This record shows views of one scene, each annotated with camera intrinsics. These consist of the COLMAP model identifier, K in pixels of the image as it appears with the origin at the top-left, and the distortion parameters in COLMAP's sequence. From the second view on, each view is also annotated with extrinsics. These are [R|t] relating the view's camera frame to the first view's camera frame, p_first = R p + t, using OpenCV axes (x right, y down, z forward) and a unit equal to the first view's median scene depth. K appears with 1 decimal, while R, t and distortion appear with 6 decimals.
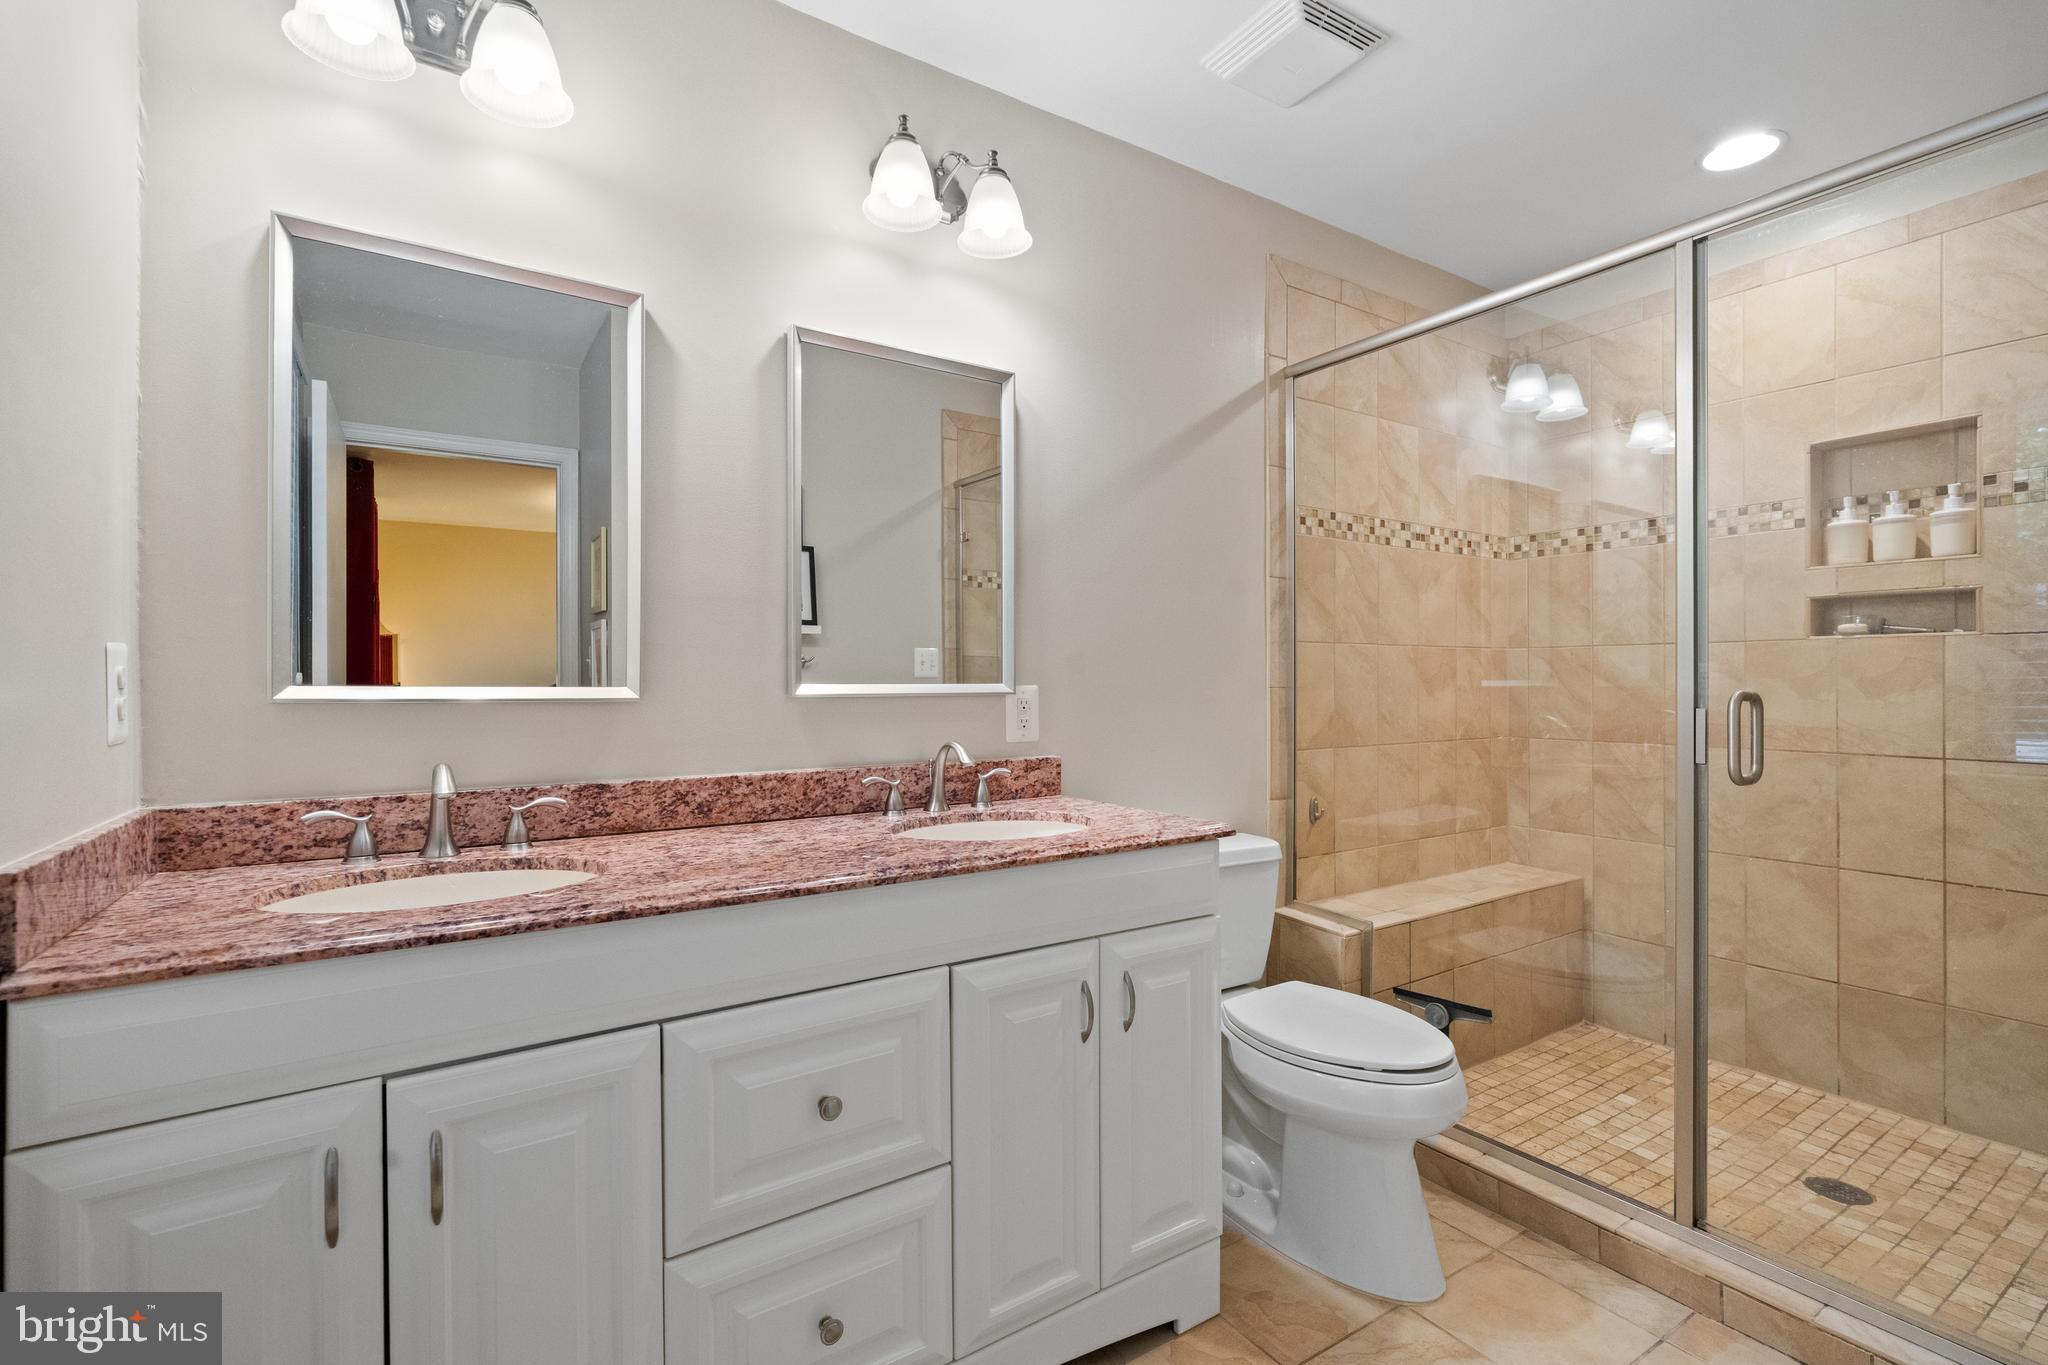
lens RADIAL K [[888.0, 0, 1028.7], [0, 888.0, 697.5], [0, 0, 1]] dist [0.001135, -0.000019]
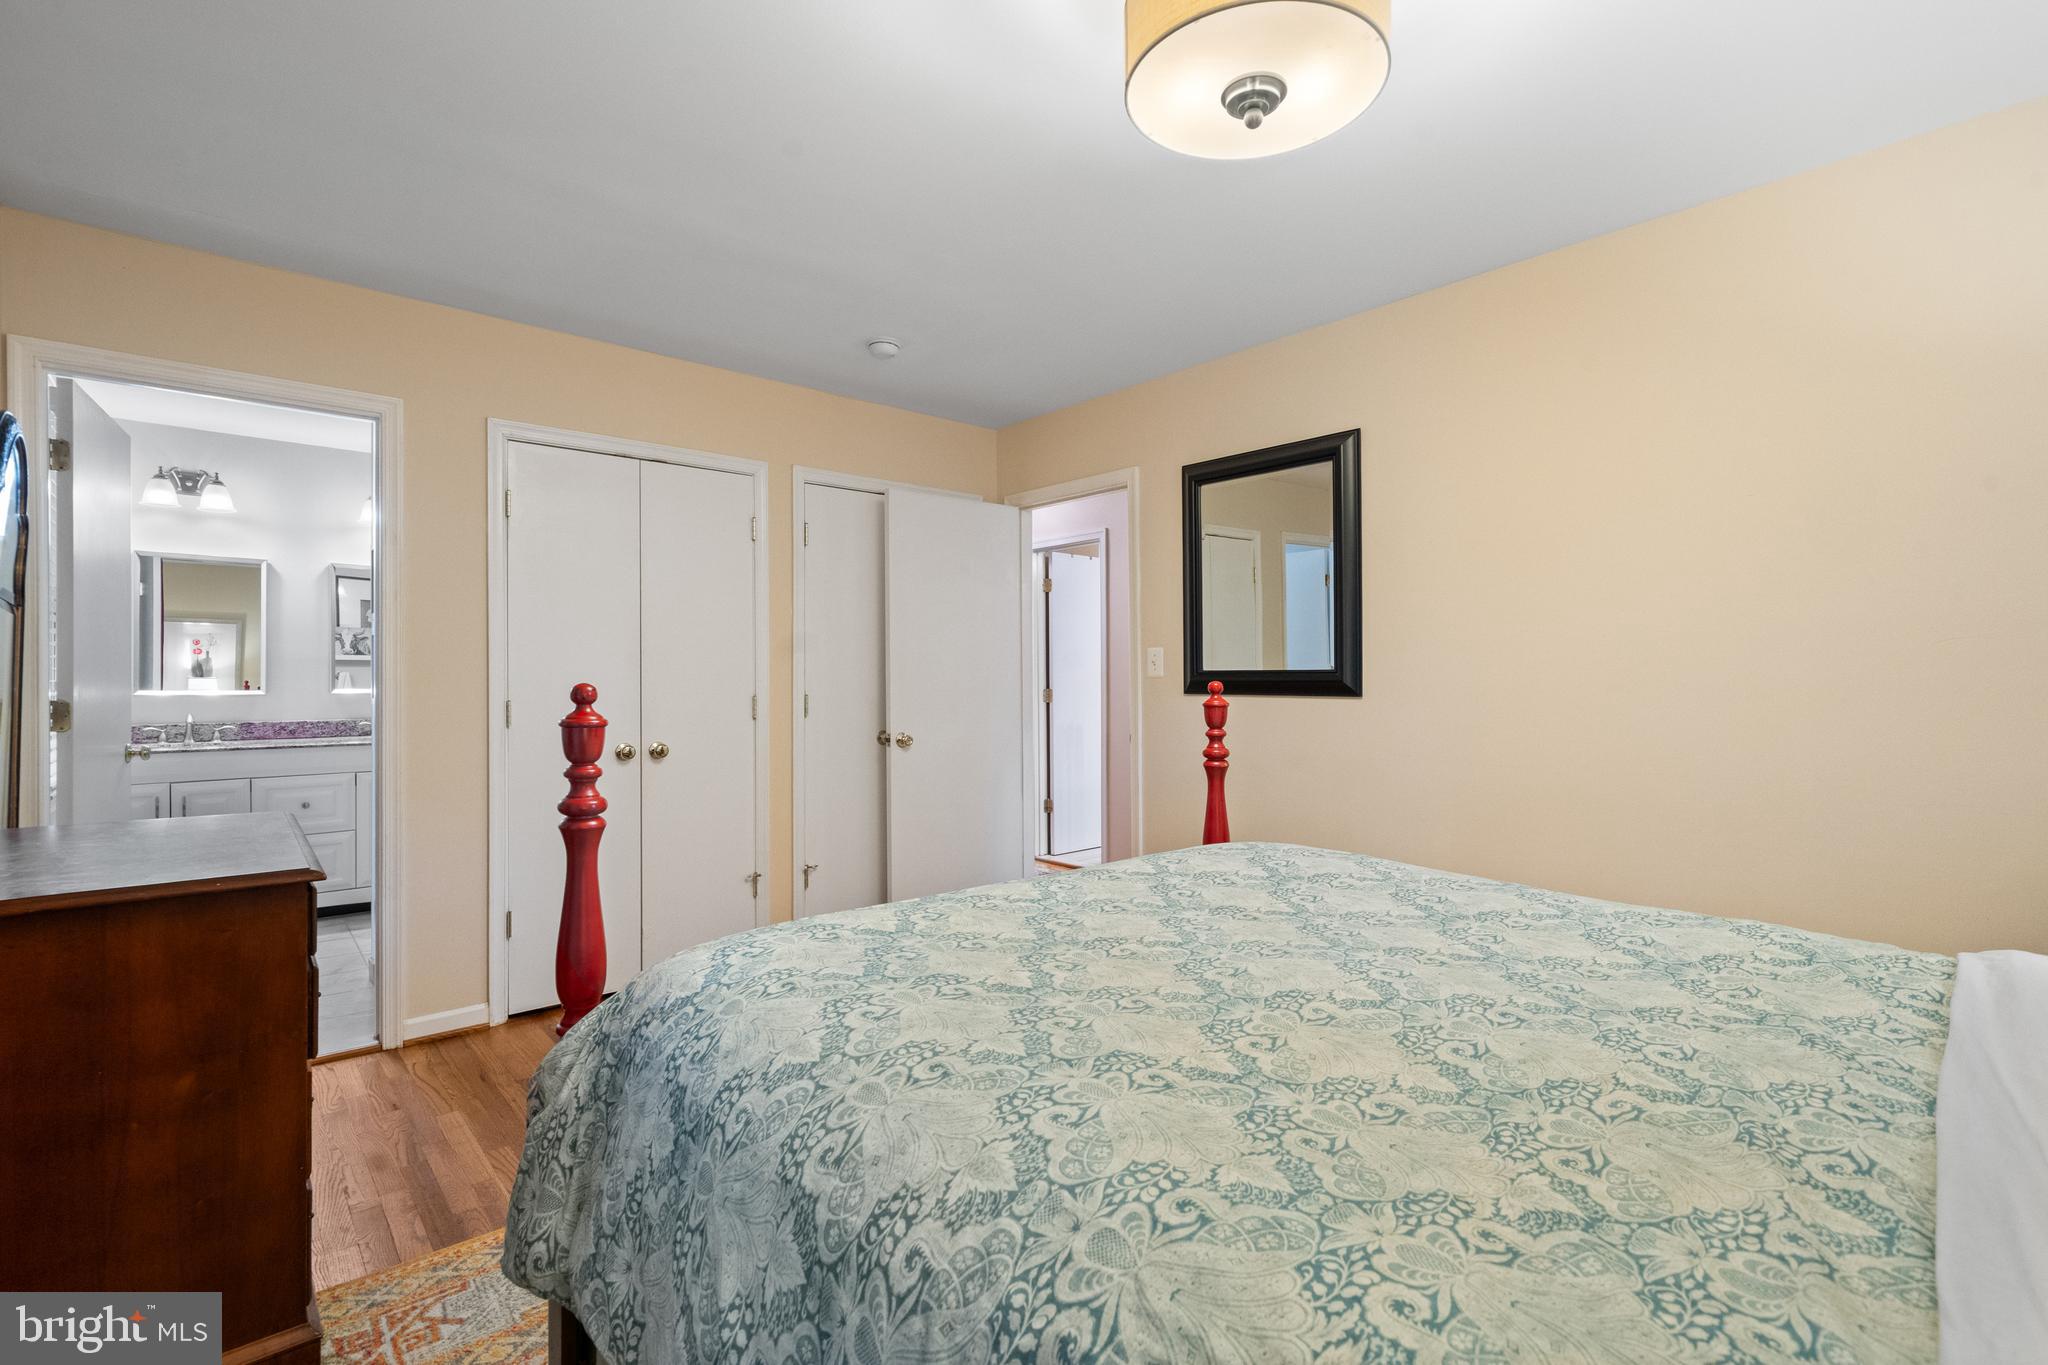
lens RADIAL K [[901.4, 0, 1024.0], [0, 901.4, 682.5], [0, 0, 1]] dist [0.003685, 0.000405]
pose [[0.990457, 0.000356, 0.137819, 1.667376], [0.000285, 0.999989, -0.004634, -0.024359], [-0.137819, 0.004629, 0.990447, -2.361177]]
